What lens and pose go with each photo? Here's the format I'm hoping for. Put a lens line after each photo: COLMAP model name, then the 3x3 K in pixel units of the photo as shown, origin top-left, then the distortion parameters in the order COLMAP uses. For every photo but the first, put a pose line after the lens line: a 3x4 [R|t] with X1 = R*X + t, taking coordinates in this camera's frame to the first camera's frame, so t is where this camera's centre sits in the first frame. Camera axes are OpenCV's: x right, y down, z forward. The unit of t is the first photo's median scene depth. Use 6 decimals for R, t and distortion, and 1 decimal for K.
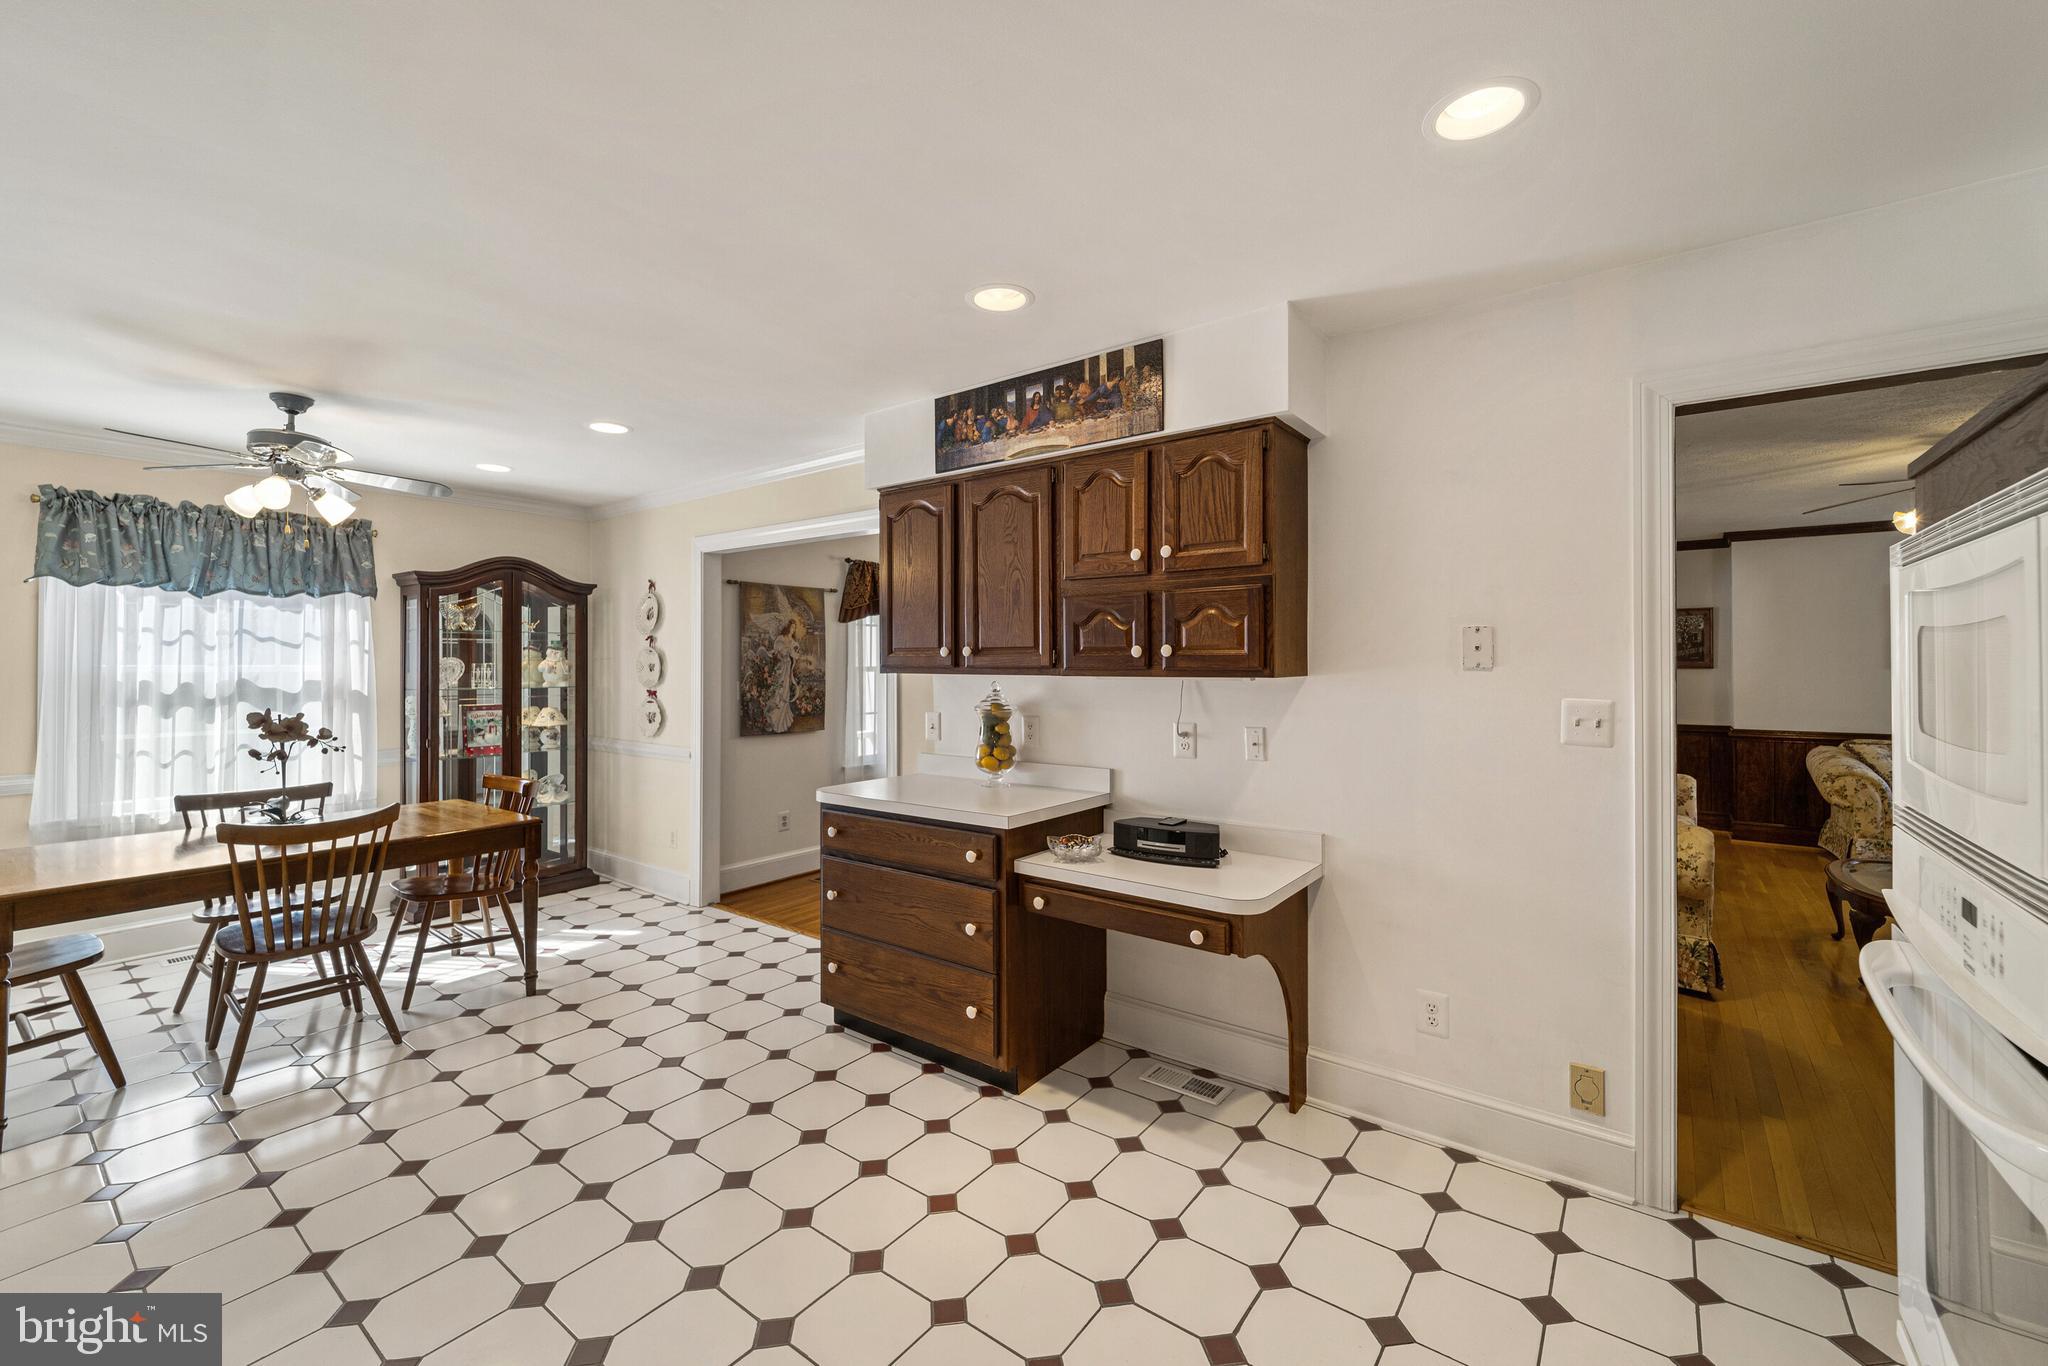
lens RADIAL K [[833.2, 0, 1028.1], [0, 833.2, 650.9], [0, 0, 1]] dist [-0.001244, -0.000275]
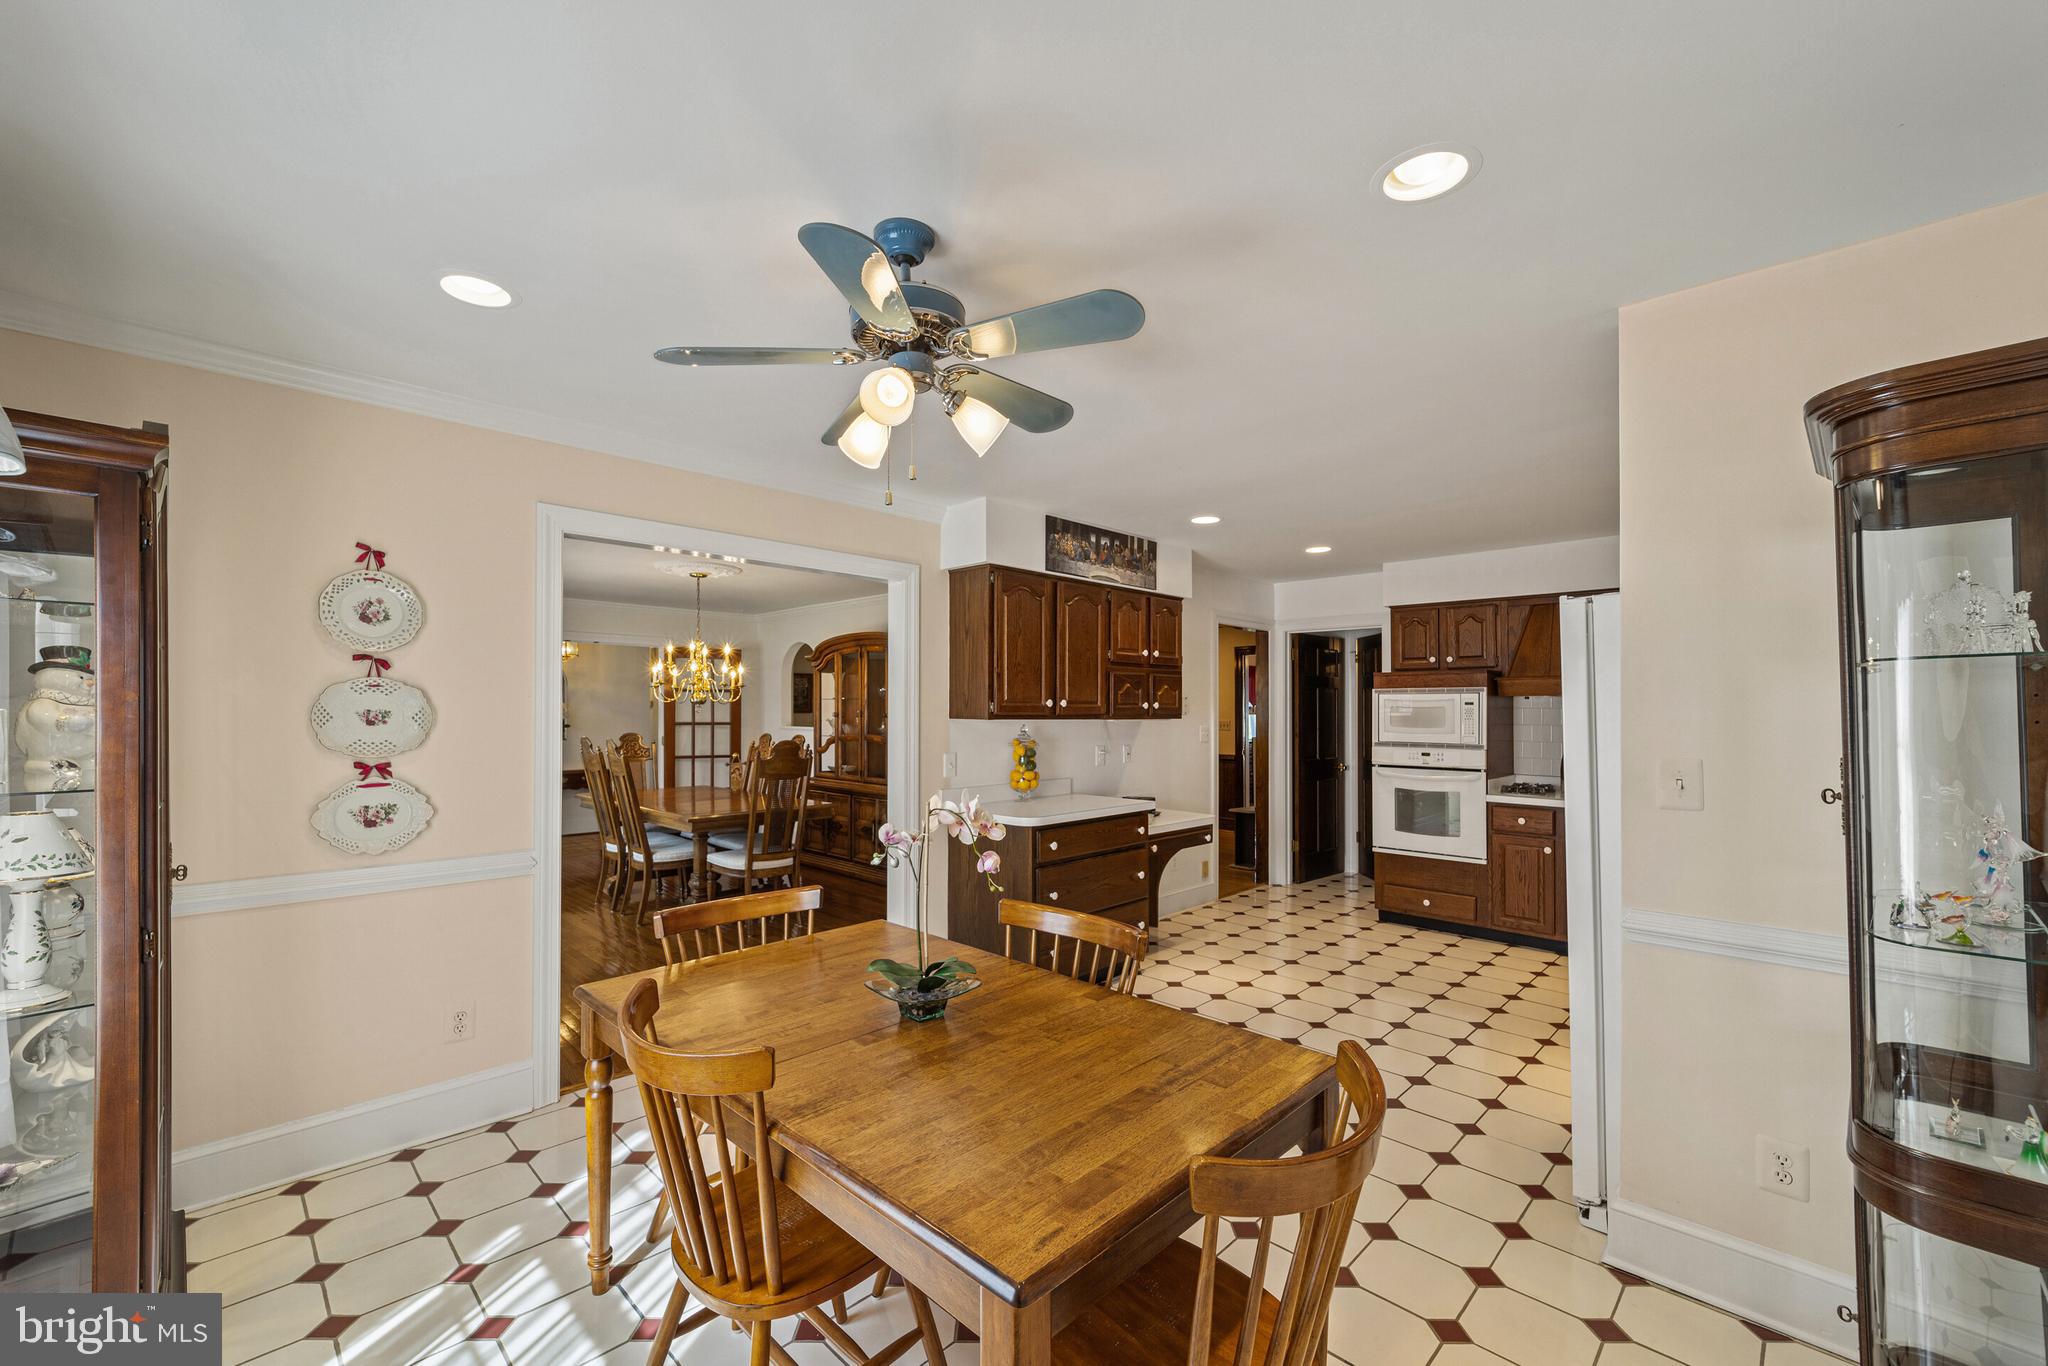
lens RADIAL K [[815.8, 0, 1039.1], [0, 815.8, 698.4], [0, 0, 1]] dist [-0.002281, -0.000463]
pose [[0.128543, 0.015442, 0.991584, -1.580137], [-0.019866, 0.999718, -0.012993, 0.012267], [-0.991505, -0.018028, 0.128813, 0.935711]]
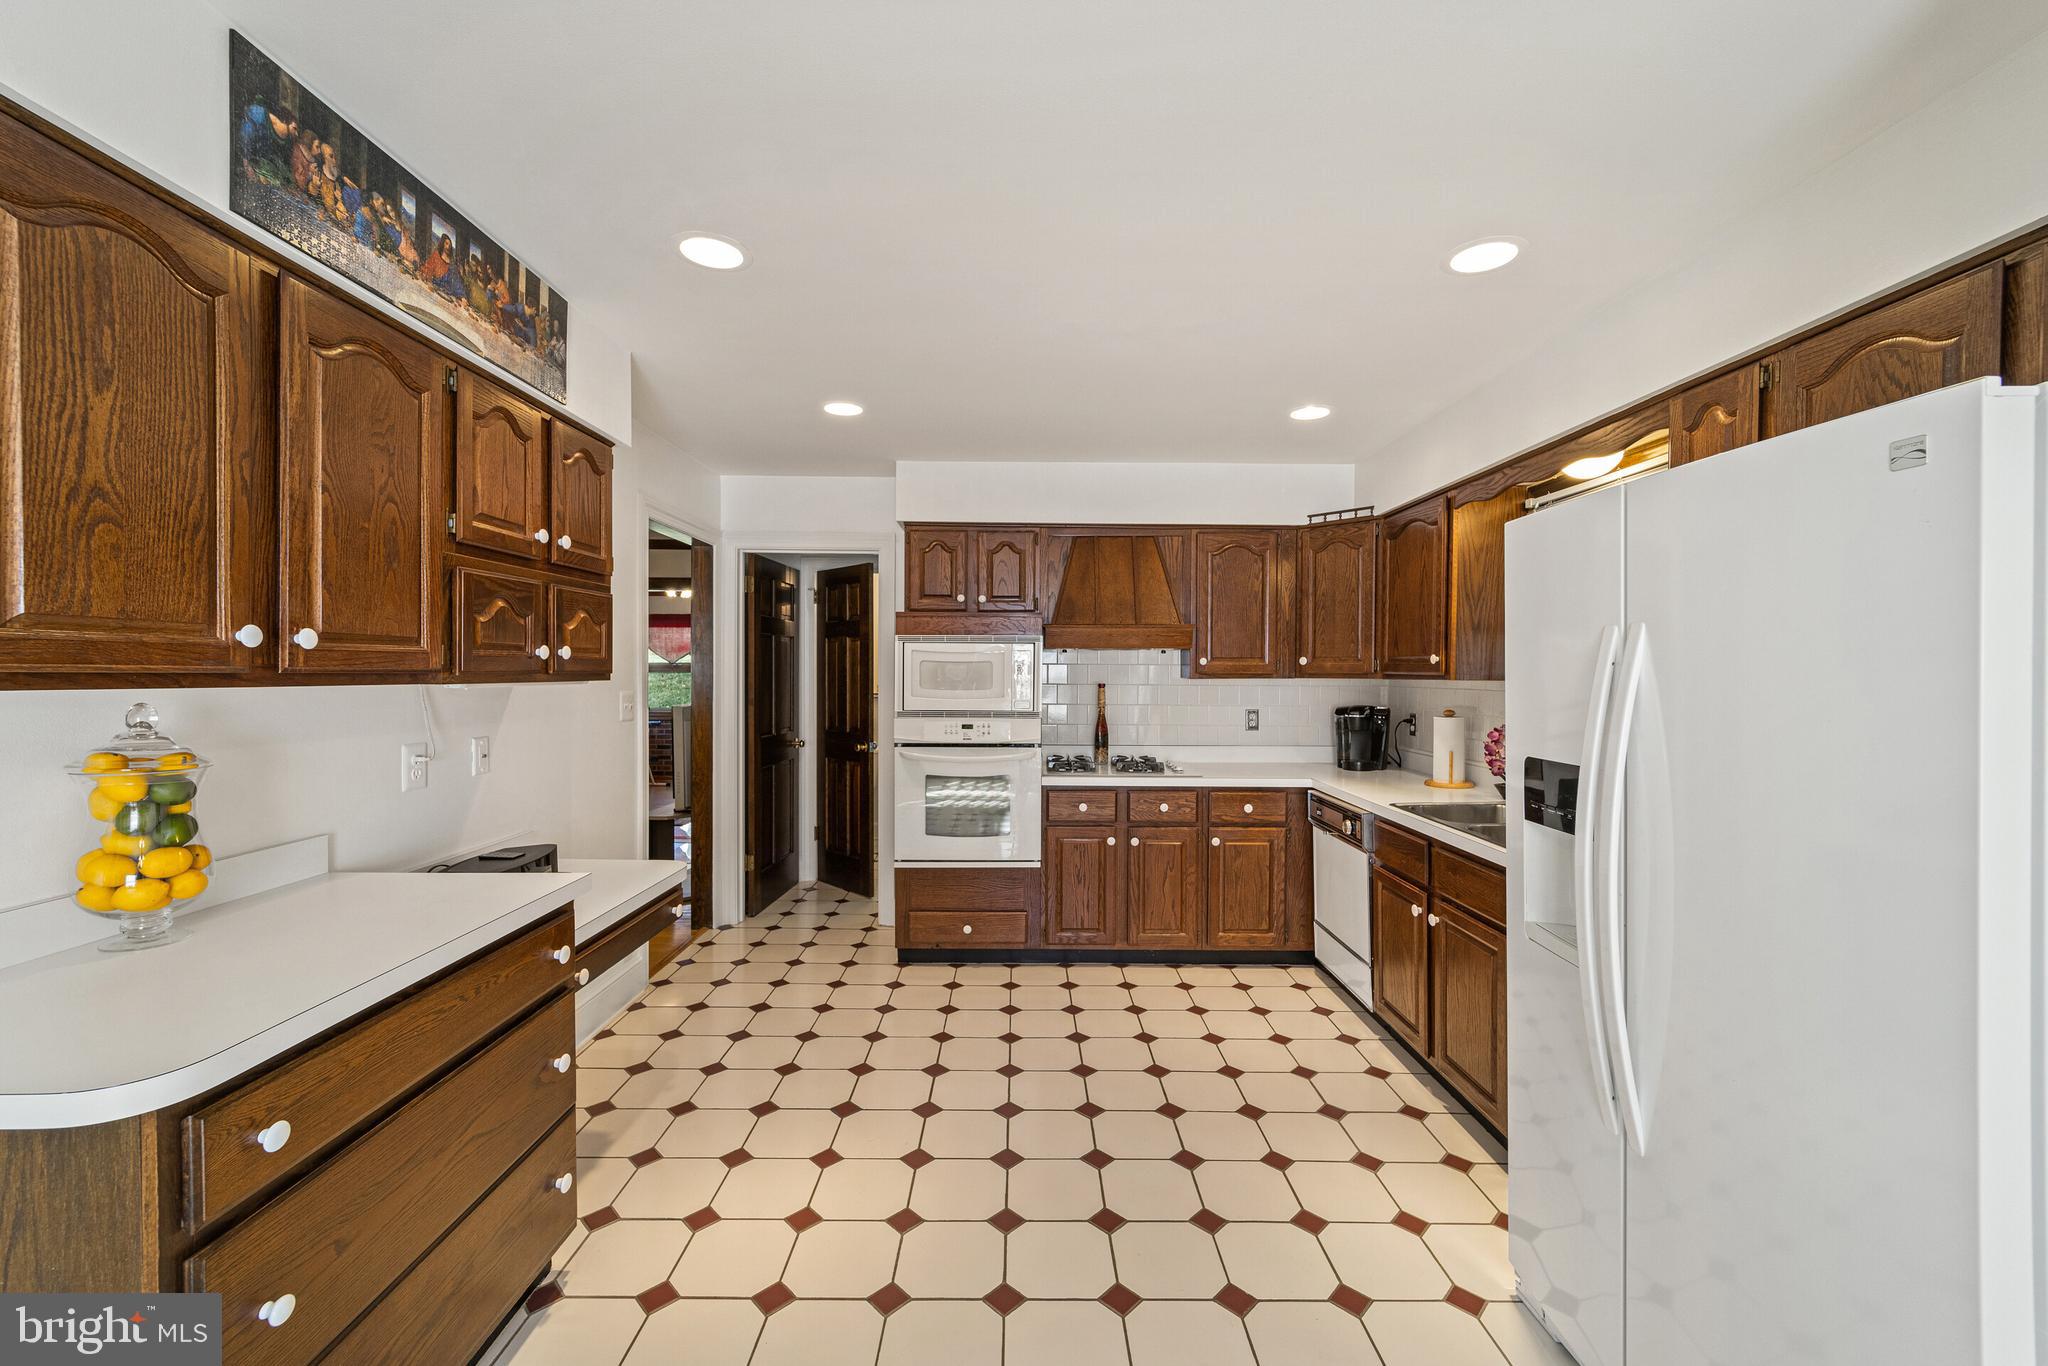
lens RADIAL K [[803.5, 0, 1018.4], [0, 803.5, 678.3], [0, 0, 1]] dist [-0.004721, -0.000433]
pose [[-0.599026, -0.009787, 0.800670, -0.750185], [-0.018124, 0.999835, -0.001338, 0.018198], [-0.800524, -0.015313, -0.599105, 1.028038]]
